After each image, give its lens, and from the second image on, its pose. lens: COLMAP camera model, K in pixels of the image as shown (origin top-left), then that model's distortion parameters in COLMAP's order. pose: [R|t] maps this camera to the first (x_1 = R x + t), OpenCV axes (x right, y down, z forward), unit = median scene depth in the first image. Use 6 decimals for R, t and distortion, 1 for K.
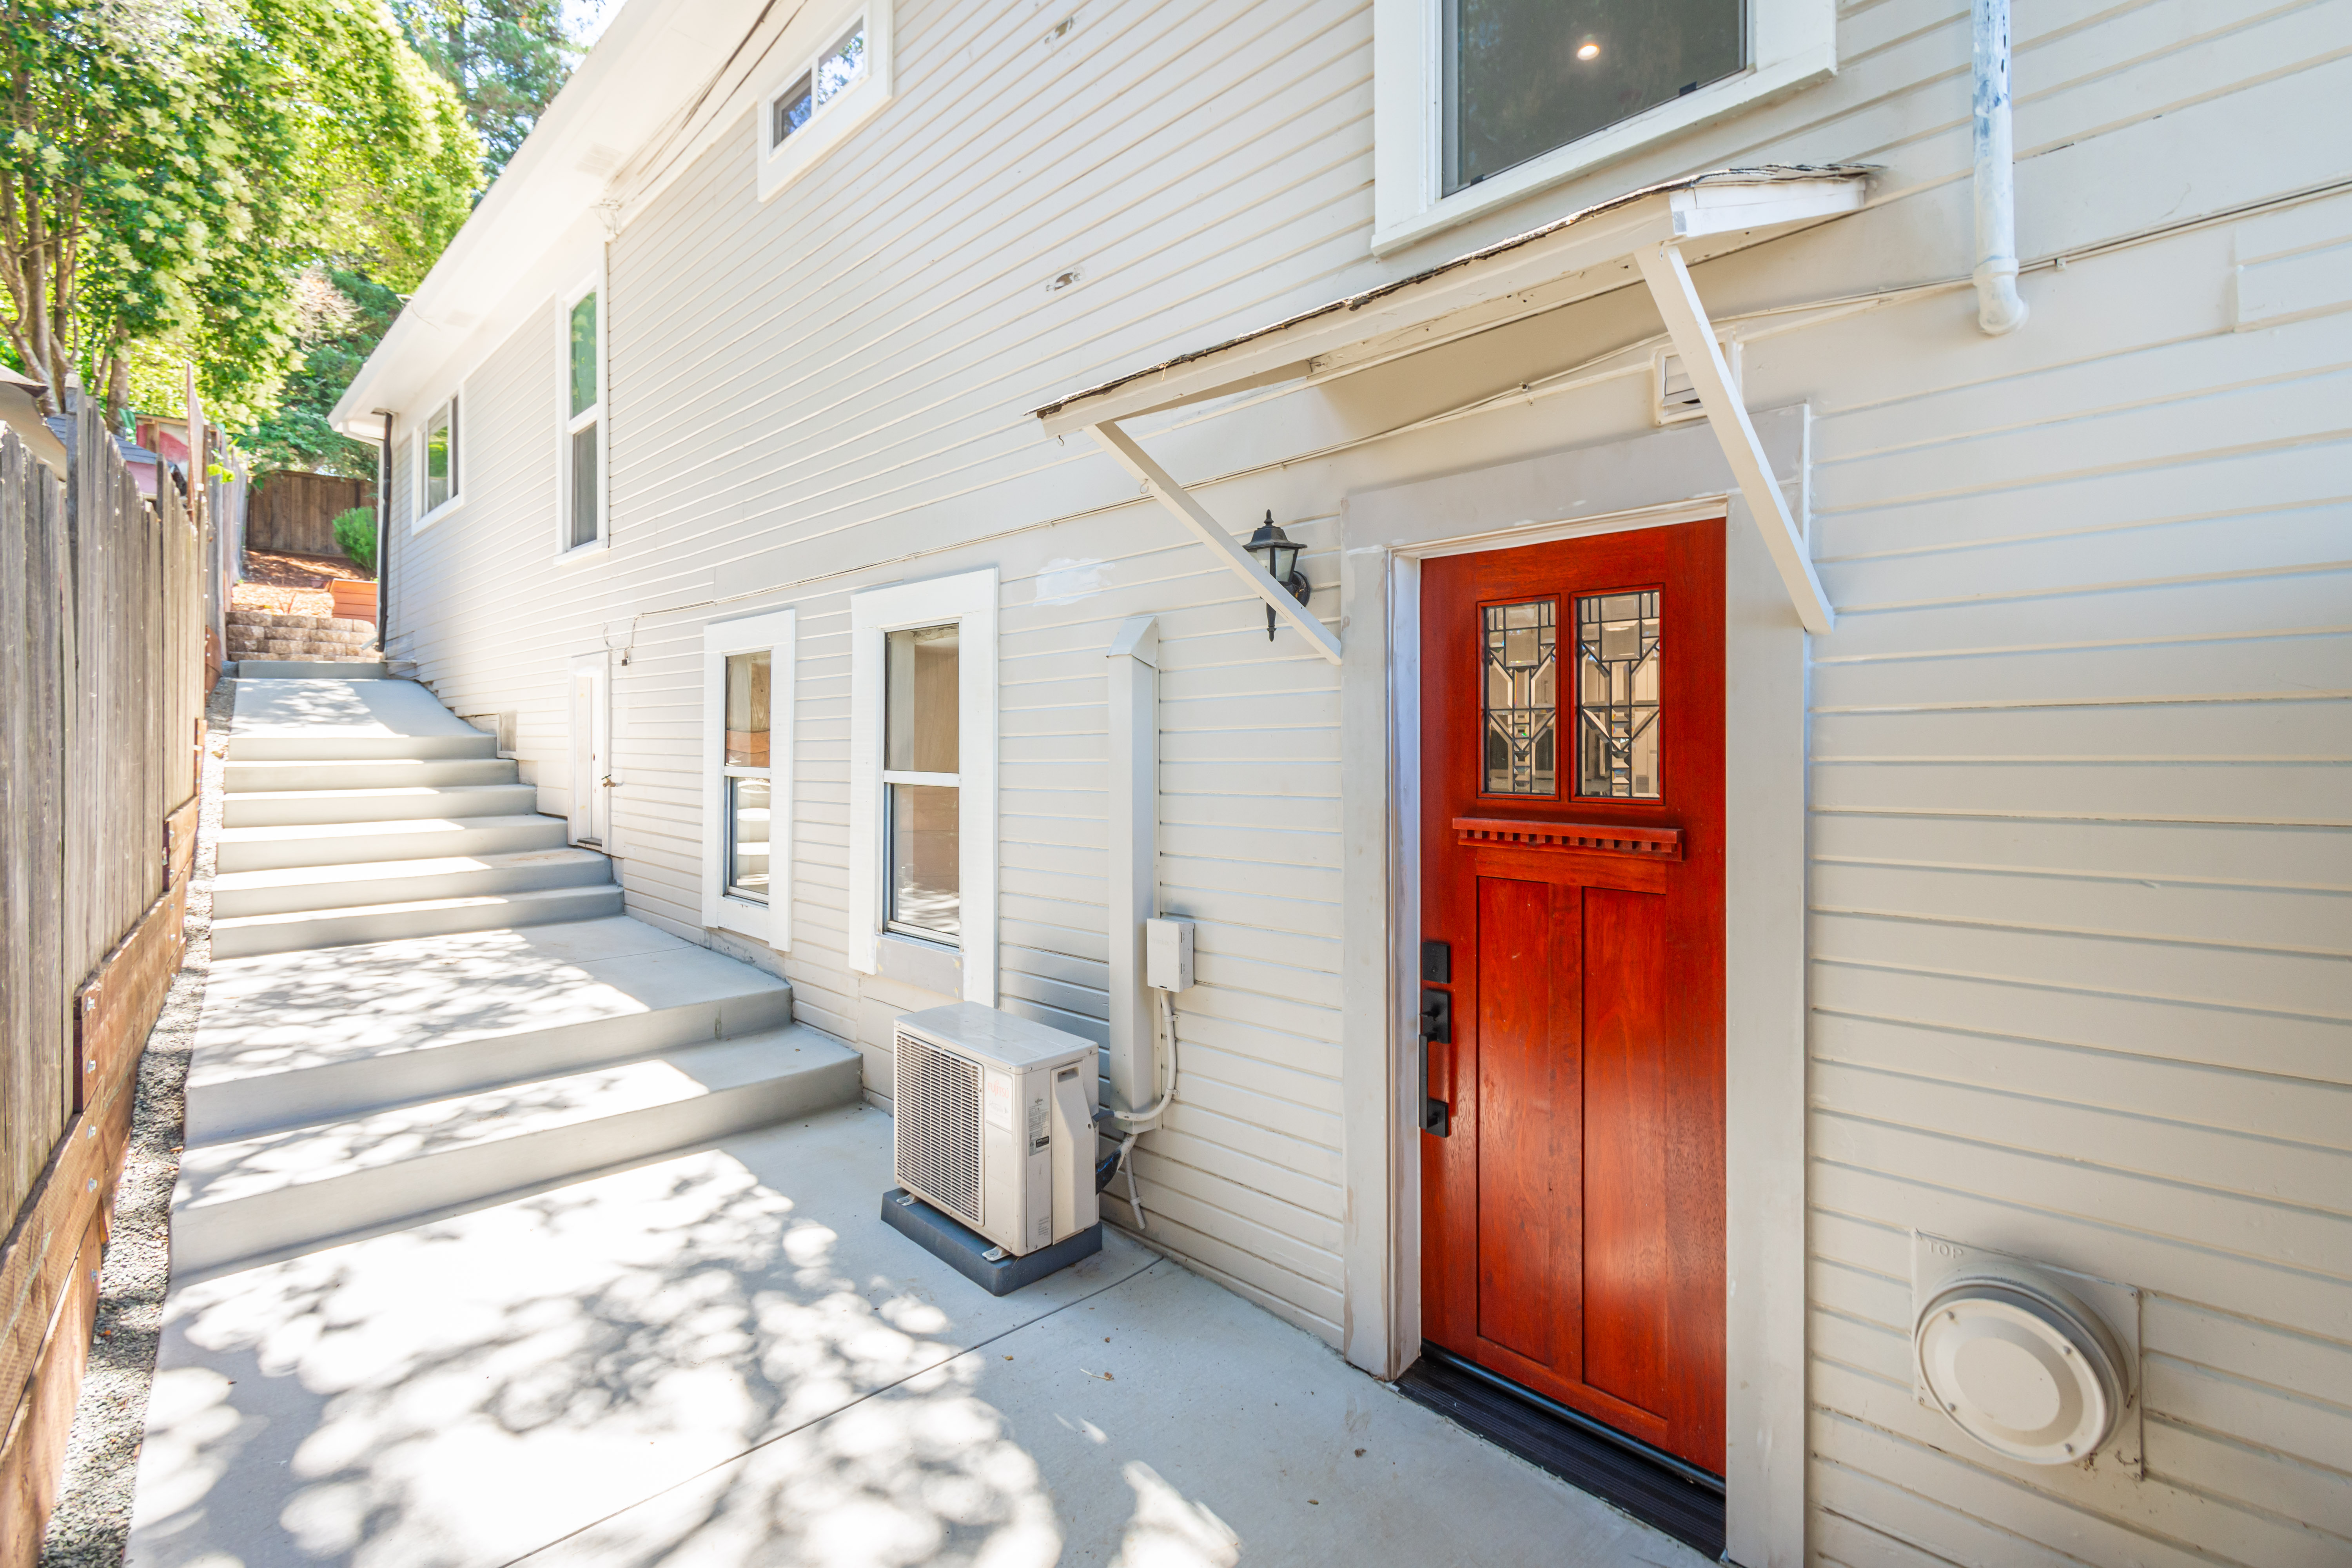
lens RADIAL K [[1045.0, 0, 1163.4], [0, 1045.0, 729.0], [0, 0, 1]] dist [0.000246, -0.000533]
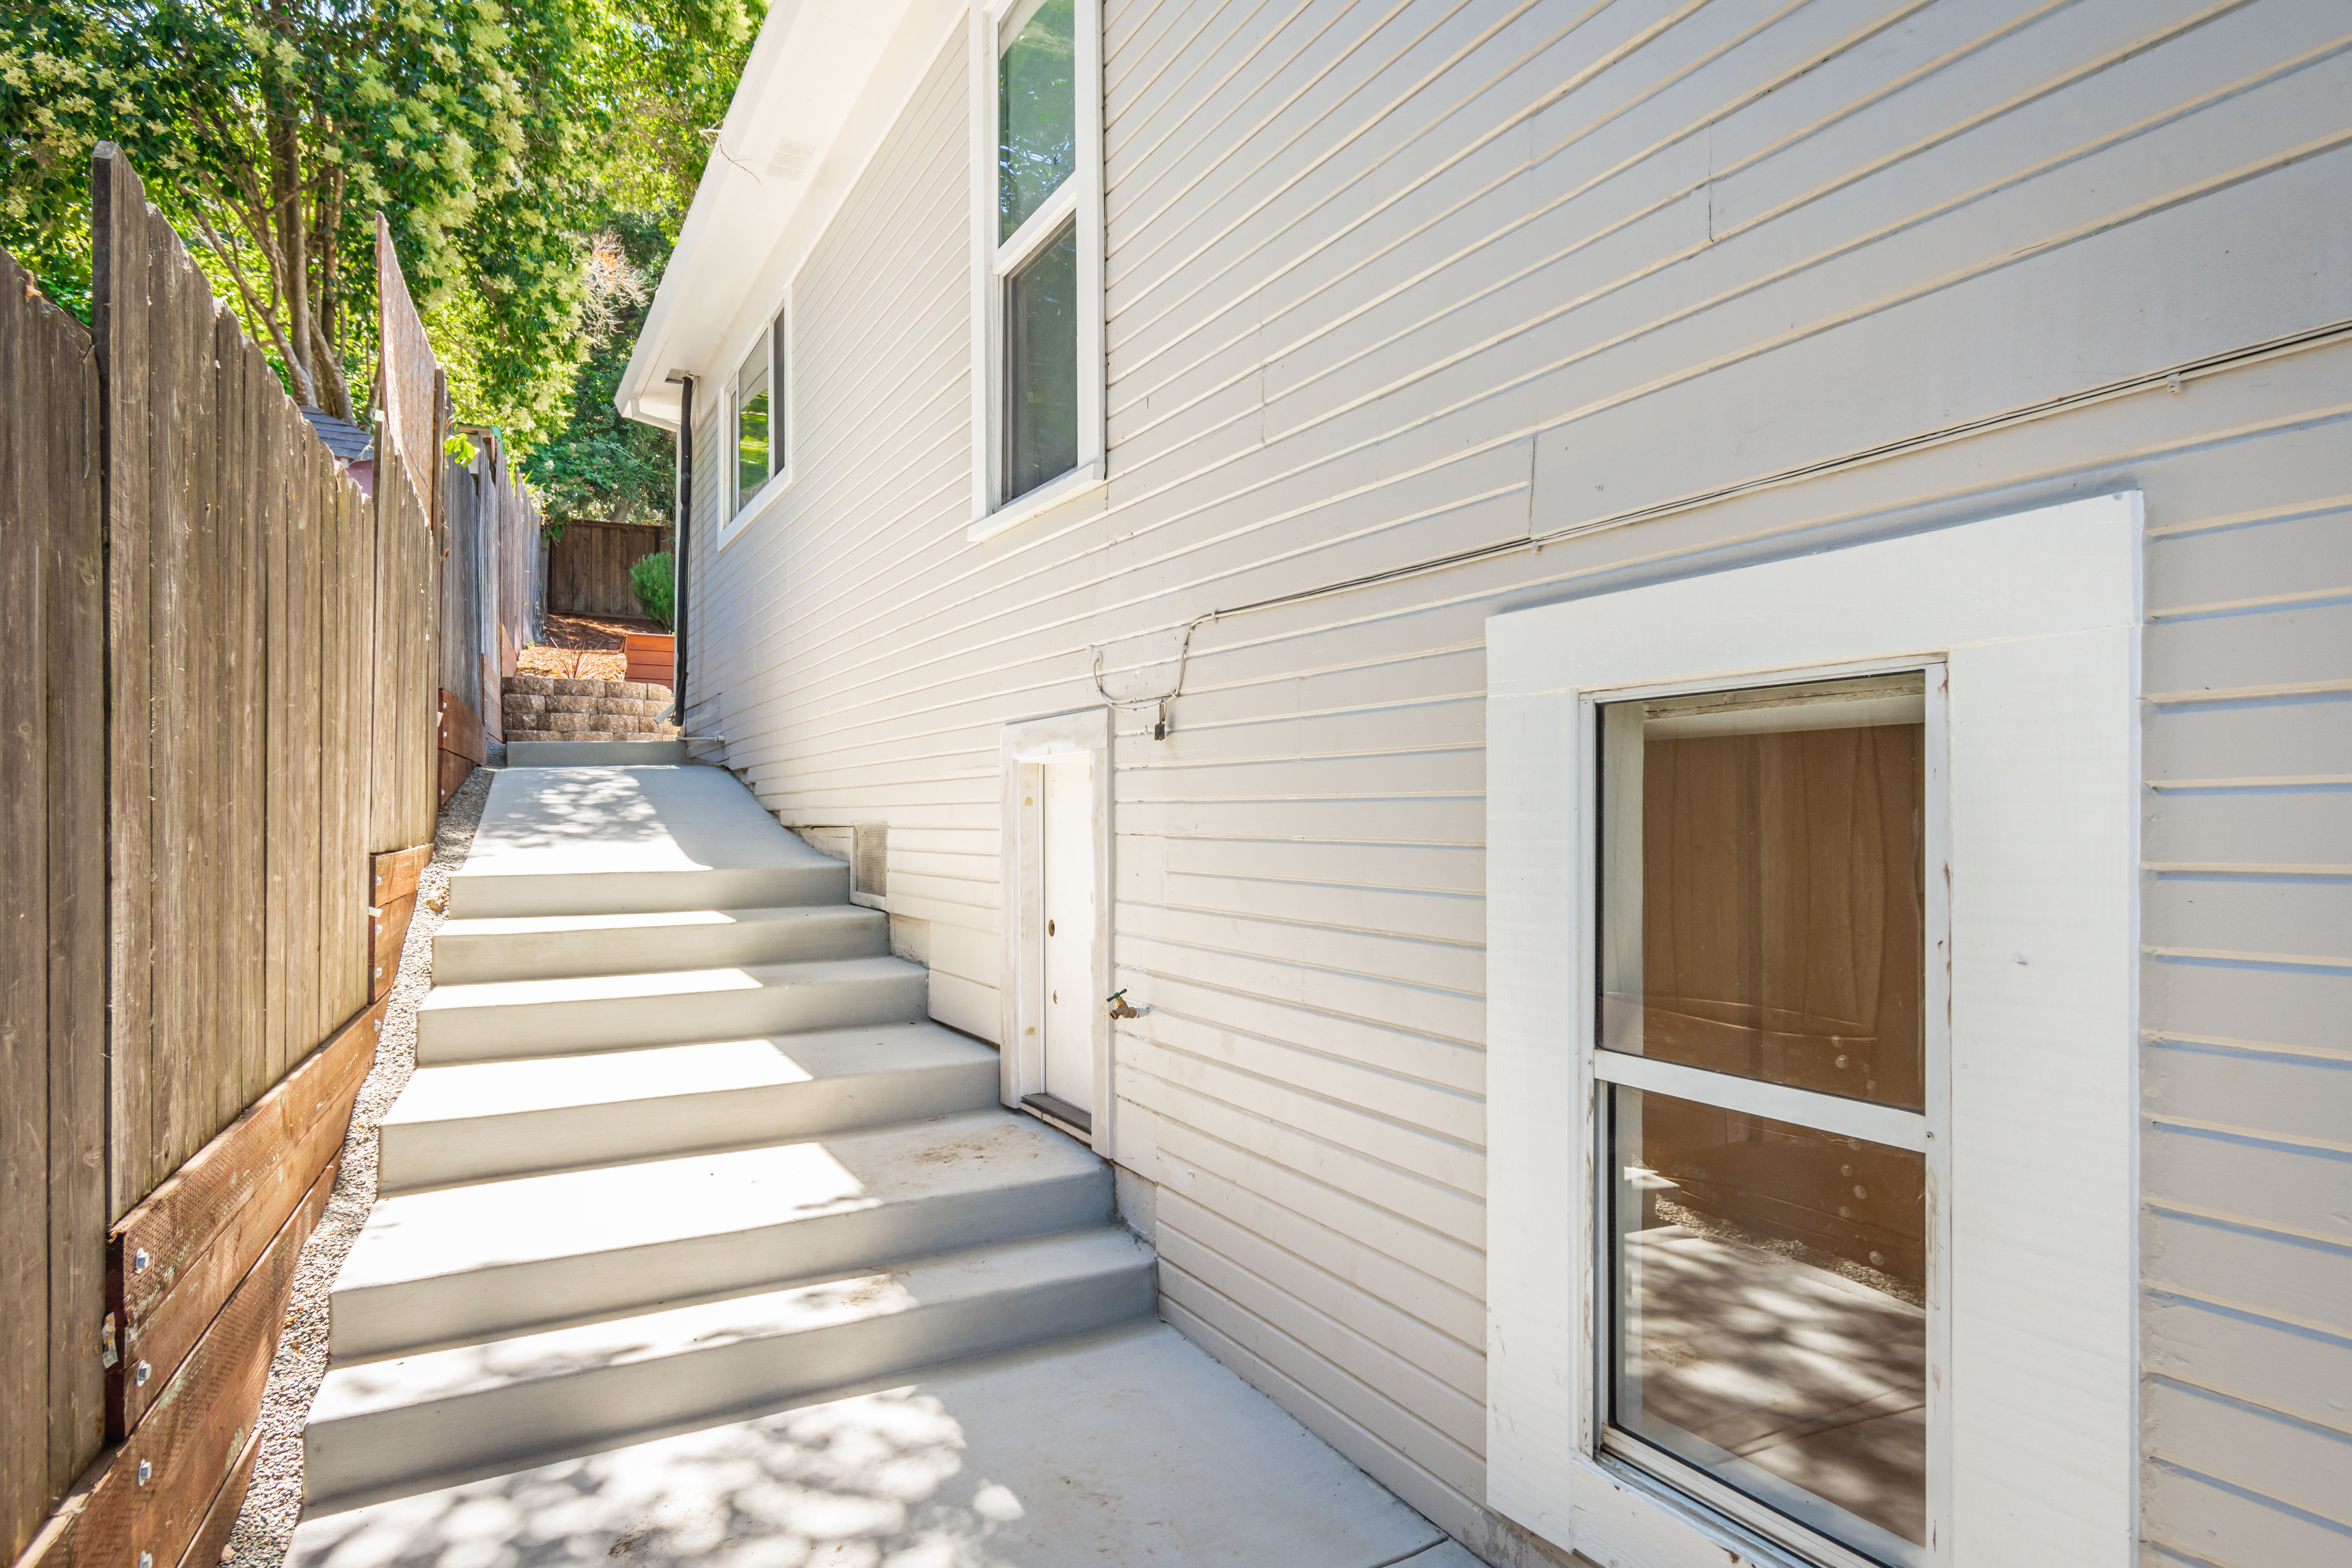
lens RADIAL K [[1282.6, 0, 1176.0], [0, 1282.6, 799.4], [0, 0, 1]] dist [-0.000800, -0.000454]
pose [[0.962303, -0.007264, -0.271881, -0.198022], [0.005948, 0.999966, -0.005662, -0.017710], [0.271913, 0.003831, 0.962314, 0.267701]]
